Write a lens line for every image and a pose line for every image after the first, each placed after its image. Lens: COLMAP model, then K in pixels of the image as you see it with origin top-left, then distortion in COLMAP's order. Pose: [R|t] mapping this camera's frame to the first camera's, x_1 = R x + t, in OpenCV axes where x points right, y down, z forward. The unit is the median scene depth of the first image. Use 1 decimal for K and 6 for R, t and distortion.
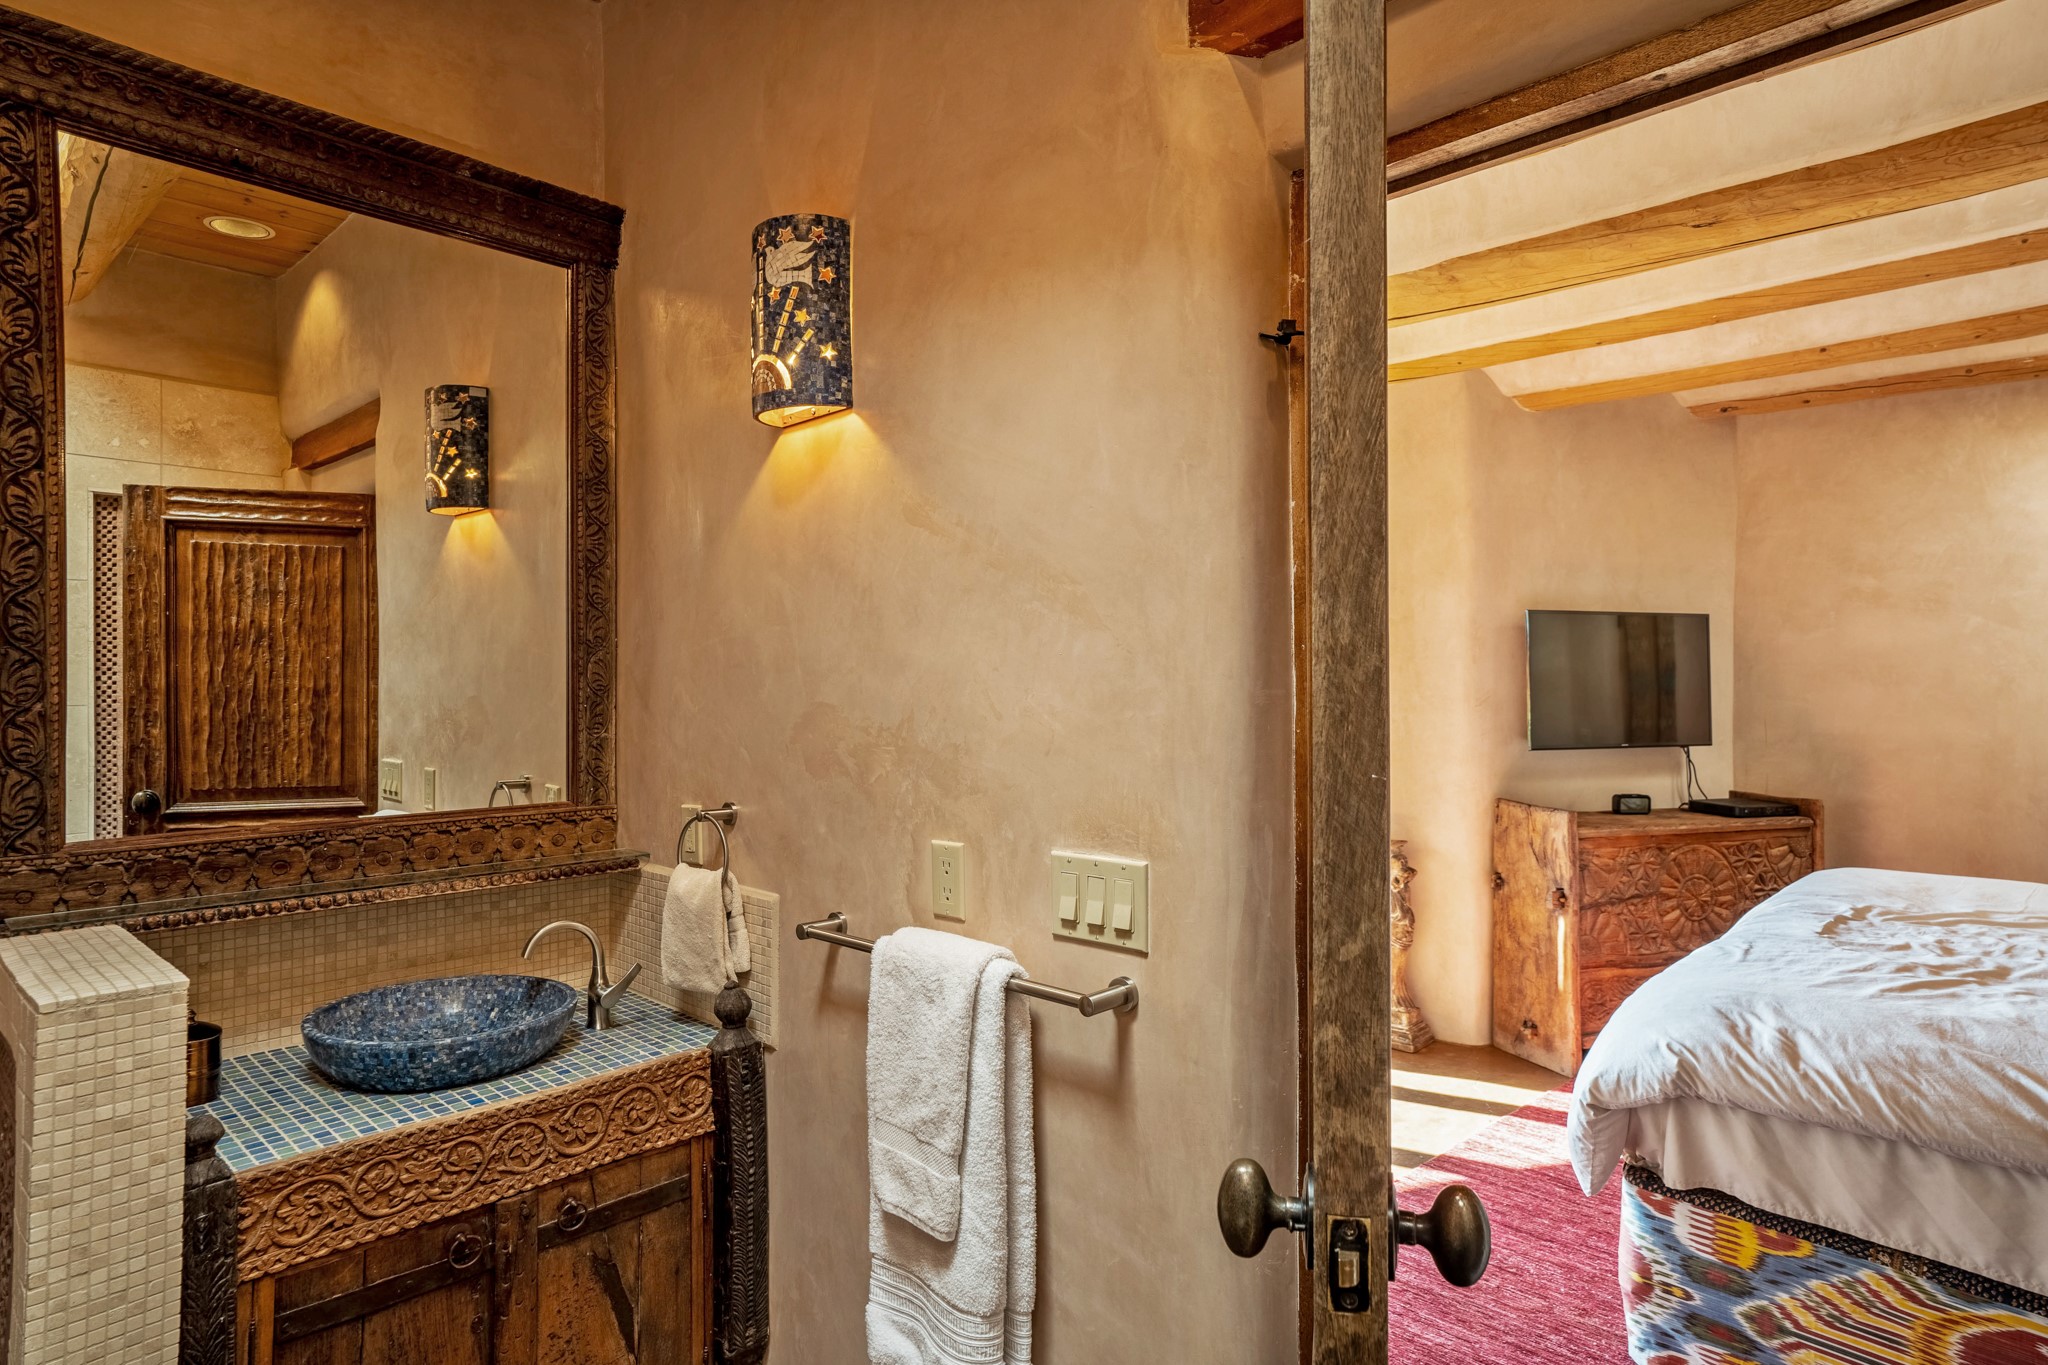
lens RADIAL K [[1119.0, 0, 1080.1], [0, 1119.0, 676.5], [0, 0, 1]] dist [0.008605, 0.009163]
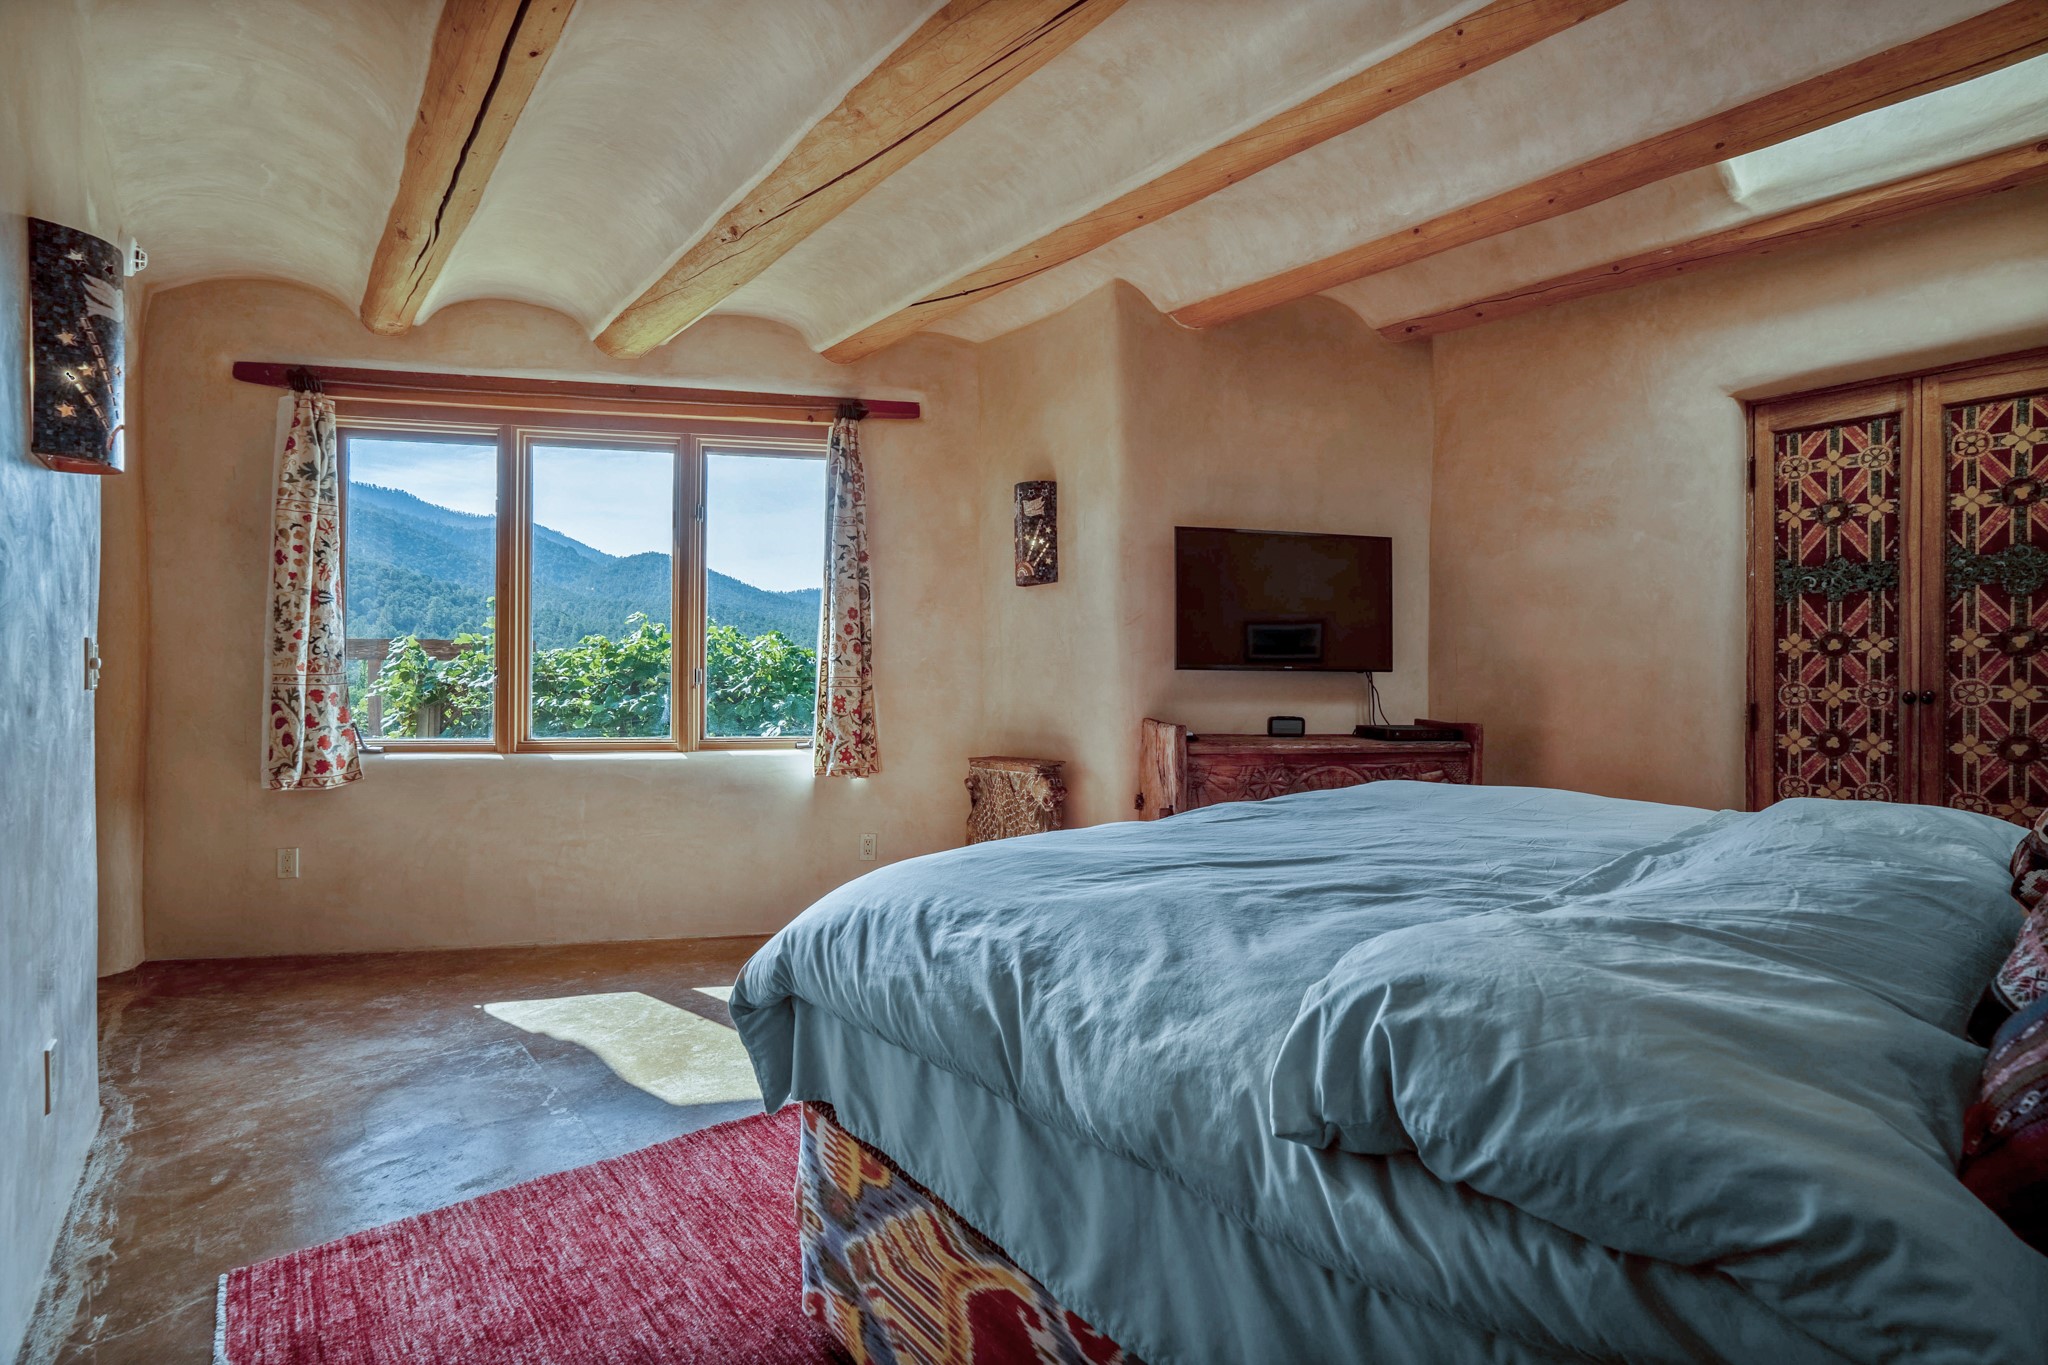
lens RADIAL K [[976.8, 0, 994.3], [0, 976.8, 673.7], [0, 0, 1]] dist [-0.039992, 0.019718]
pose [[0.995705, 0.006665, -0.092346, 0.320971], [-0.005173, 0.999852, 0.016387, 0.055847], [0.092442, -0.015839, 0.995592, 0.134430]]
